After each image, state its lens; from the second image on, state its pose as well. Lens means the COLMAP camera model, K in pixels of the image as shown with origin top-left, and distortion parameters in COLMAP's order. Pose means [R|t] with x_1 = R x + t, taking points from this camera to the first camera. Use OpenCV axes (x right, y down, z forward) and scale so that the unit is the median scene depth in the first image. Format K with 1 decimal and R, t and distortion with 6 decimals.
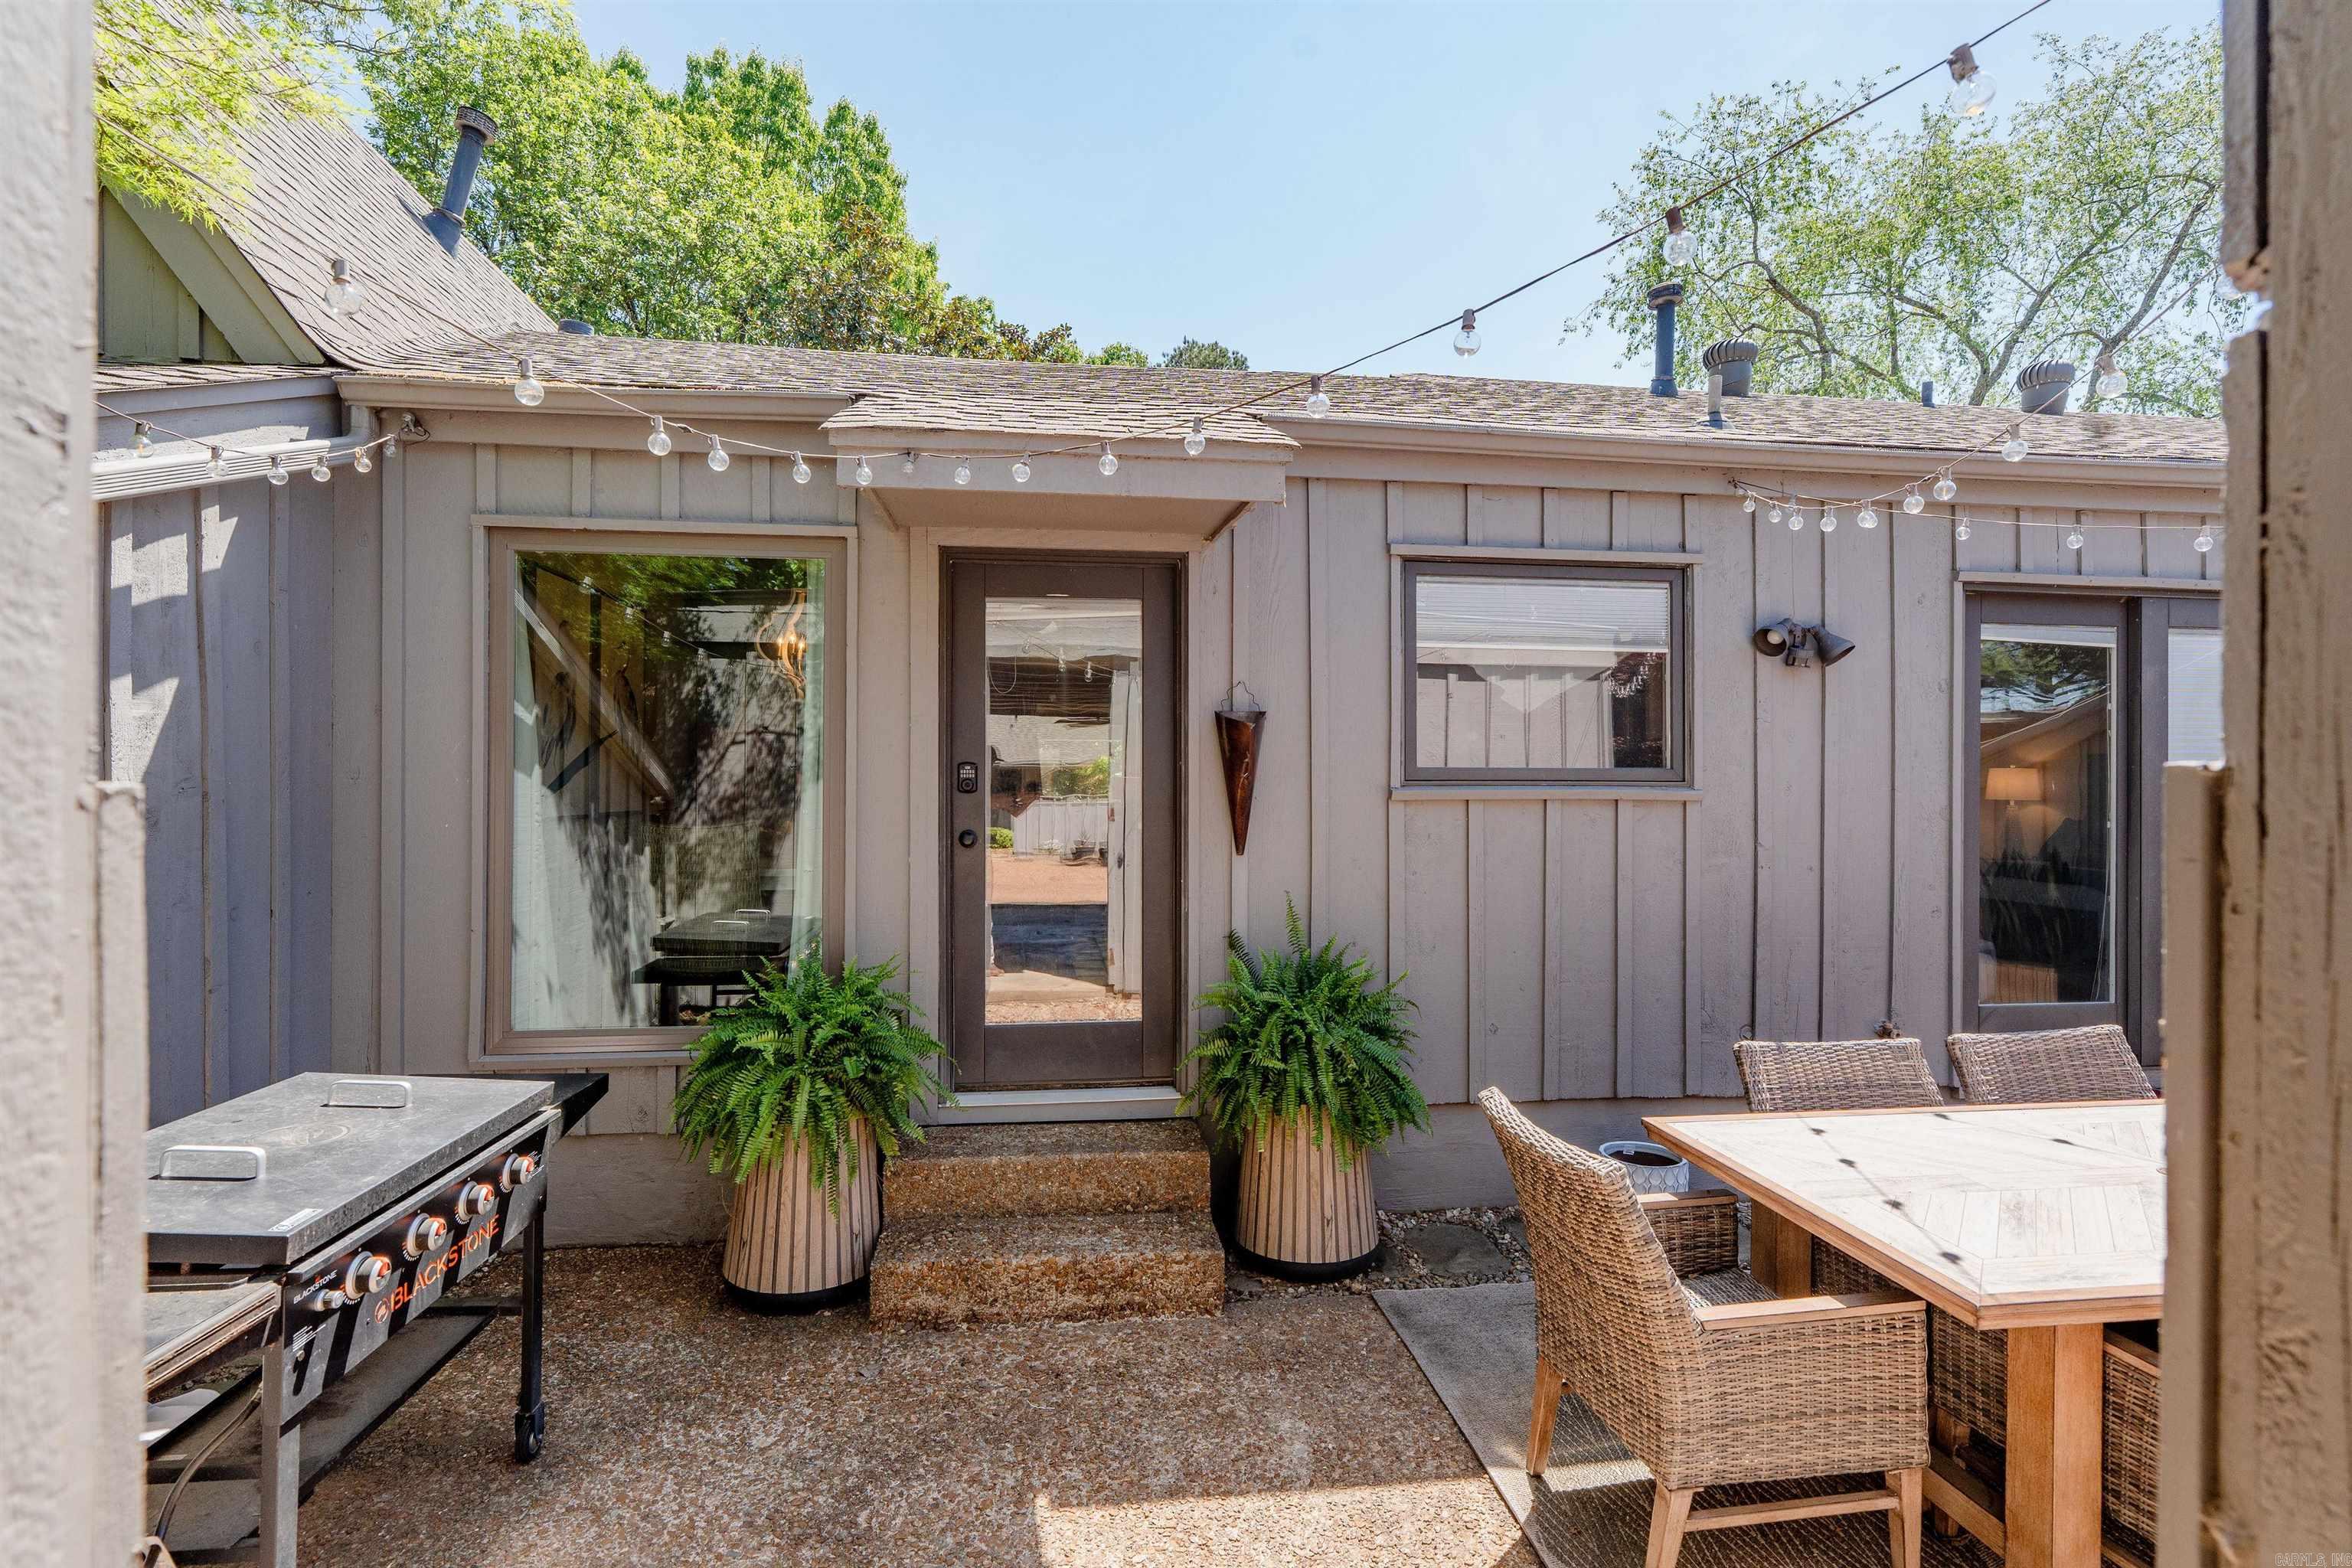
lens RADIAL K [[1056.8, 0, 1176.0], [0, 1056.8, 784.0], [0, 0, 1]] dist [-0.002175, 0.001040]
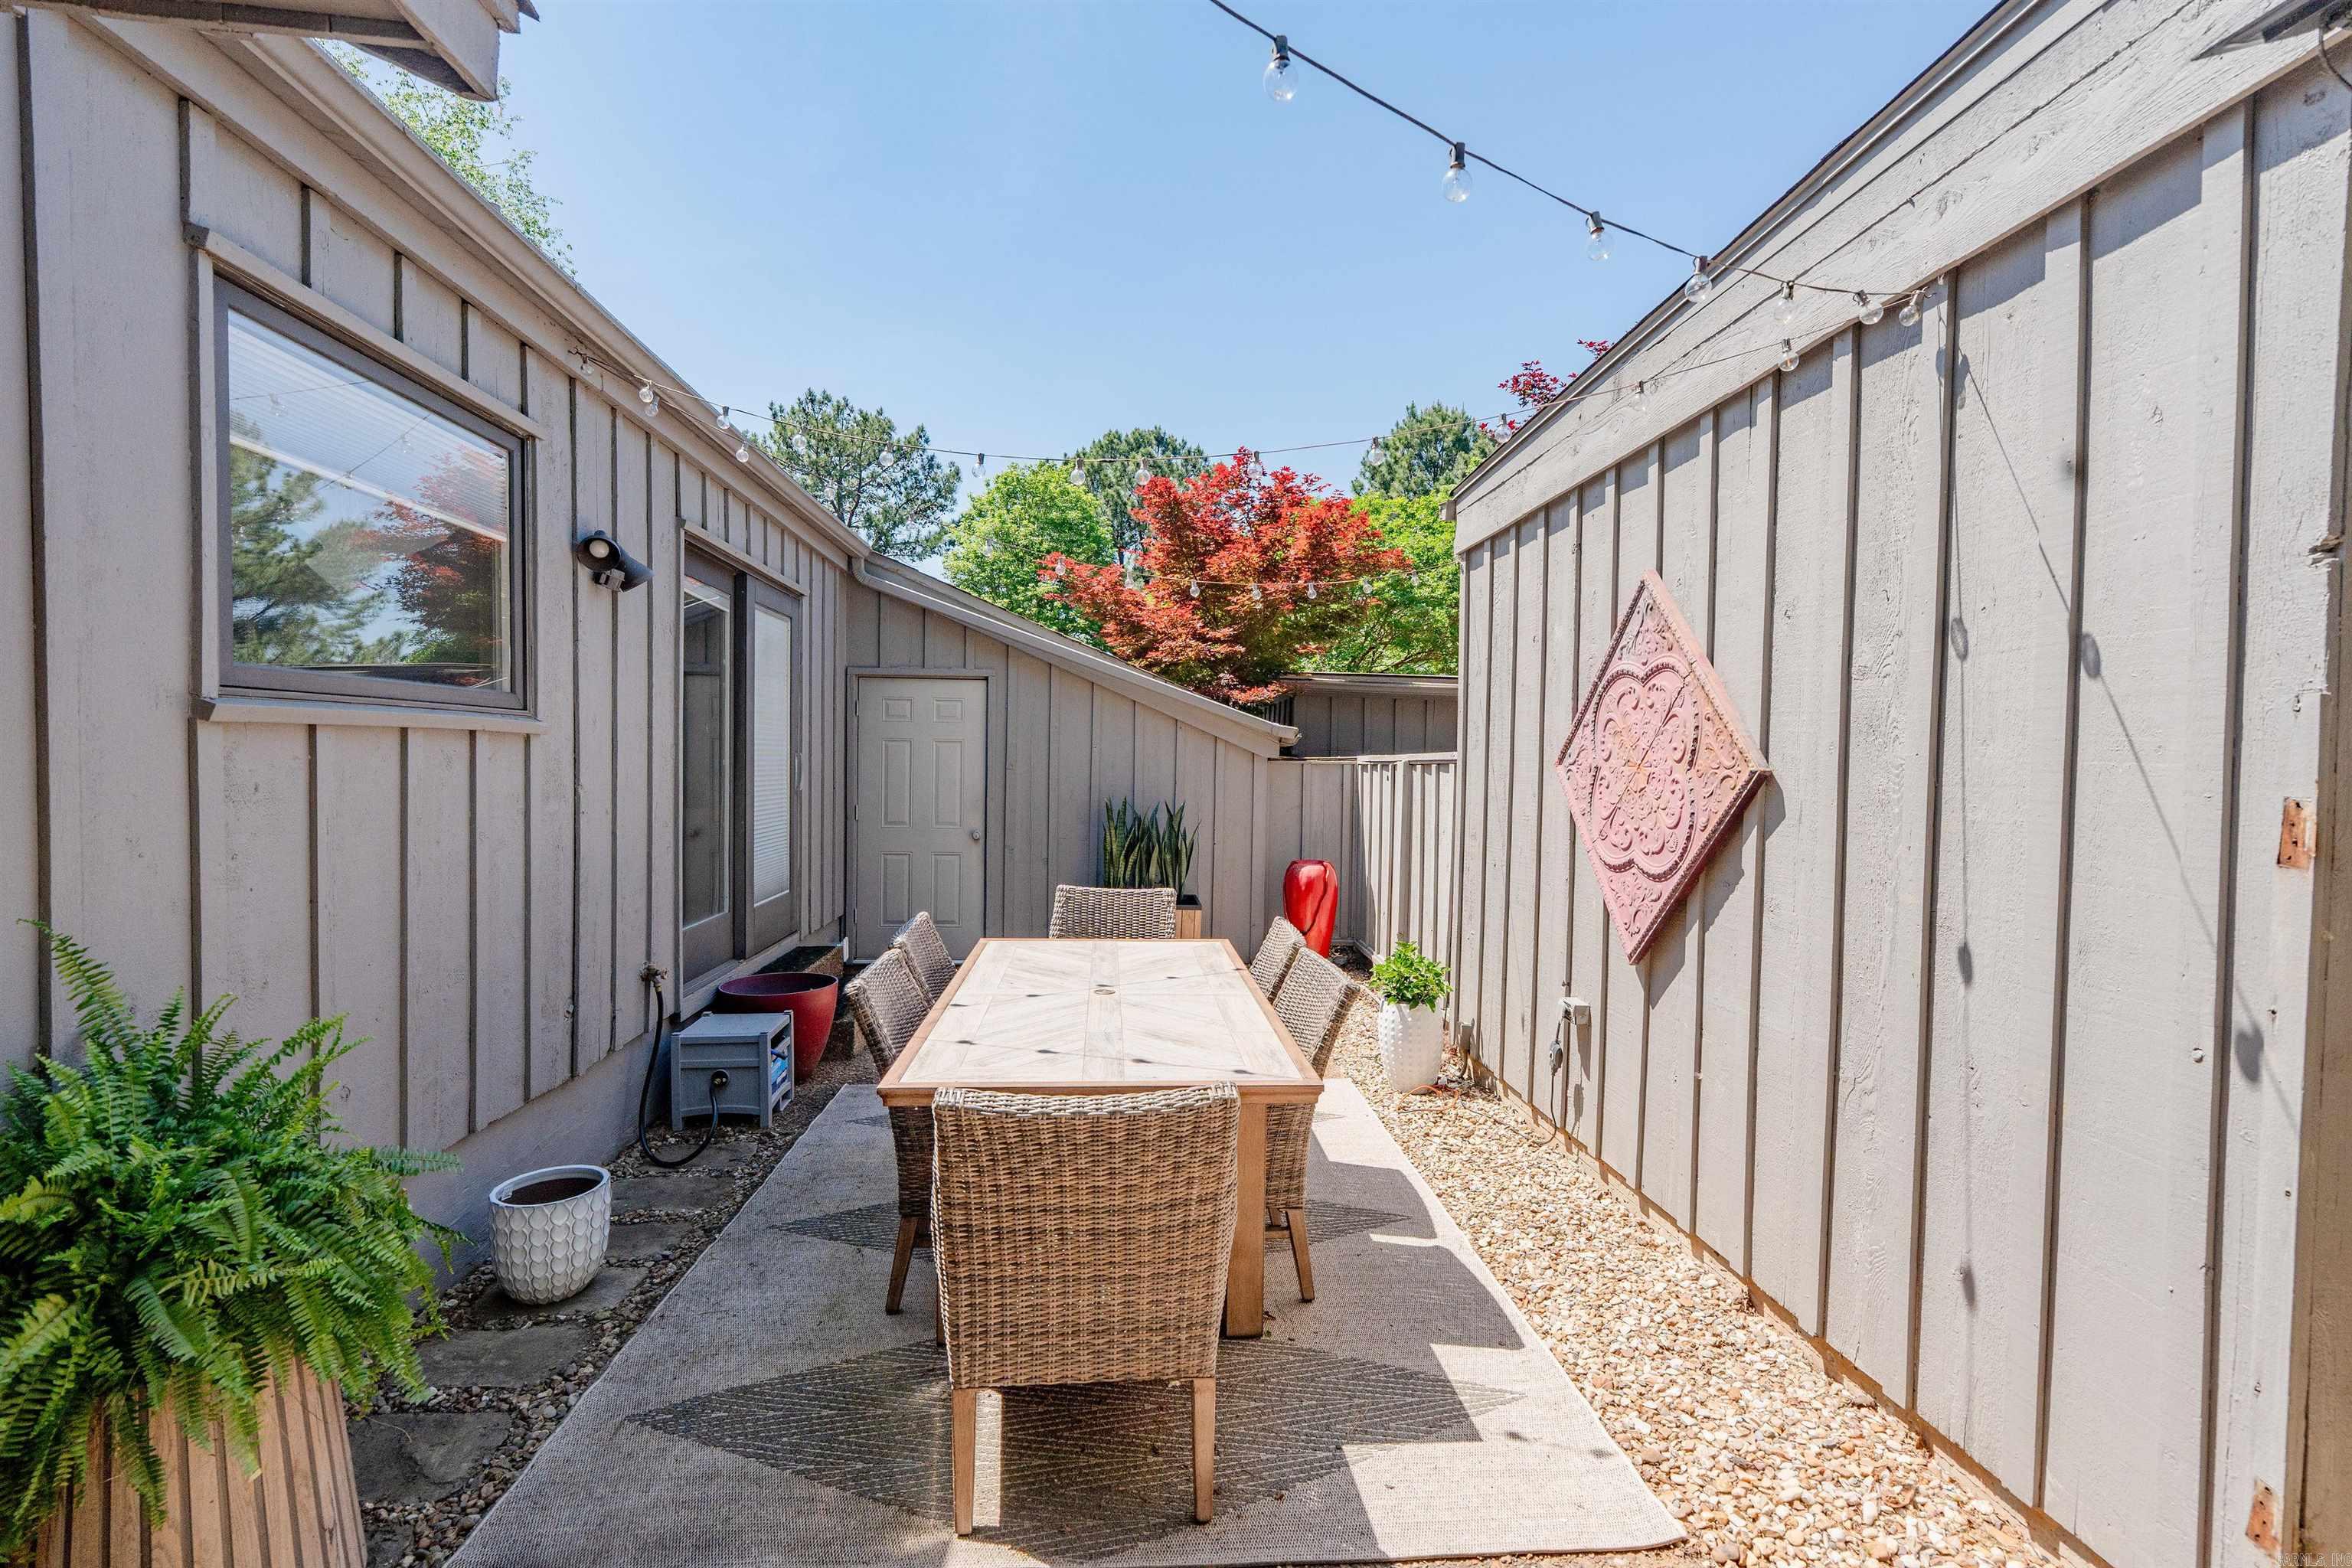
lens RADIAL K [[1070.4, 0, 1134.4], [0, 1070.4, 783.9], [0, 0, 1]] dist [-0.001545, -0.000123]
pose [[0.090236, -0.026470, 0.995569, -0.281502], [-0.013866, 0.999516, 0.027832, 0.025299], [-0.995824, -0.016316, 0.089825, 0.479844]]
